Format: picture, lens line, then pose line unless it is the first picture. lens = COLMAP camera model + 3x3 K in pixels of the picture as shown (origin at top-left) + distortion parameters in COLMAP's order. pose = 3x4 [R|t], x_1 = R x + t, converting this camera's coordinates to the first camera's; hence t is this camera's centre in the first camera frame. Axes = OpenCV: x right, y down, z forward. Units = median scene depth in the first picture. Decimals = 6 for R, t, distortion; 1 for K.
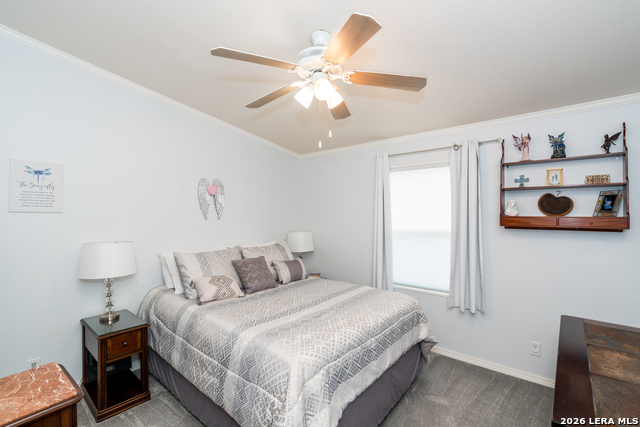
lens RADIAL K [[291.8, 0, 323.3], [0, 291.8, 218.7], [0, 0, 1]] dist [-0.003540, 0.000555]
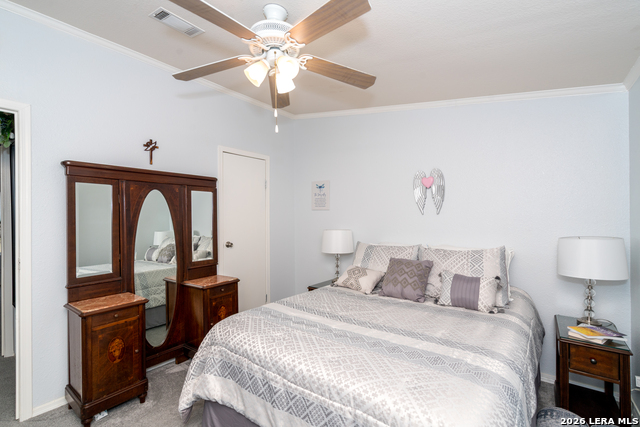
lens RADIAL K [[291.8, 0, 323.4], [0, 291.8, 210.3], [0, 0, 1]] dist [-0.003540, 0.000555]
pose [[0.038720, -0.008327, -0.999215, 0.738739], [0.000023, 0.999965, -0.008333, -0.002256], [0.999250, 0.000300, 0.038719, 0.876233]]
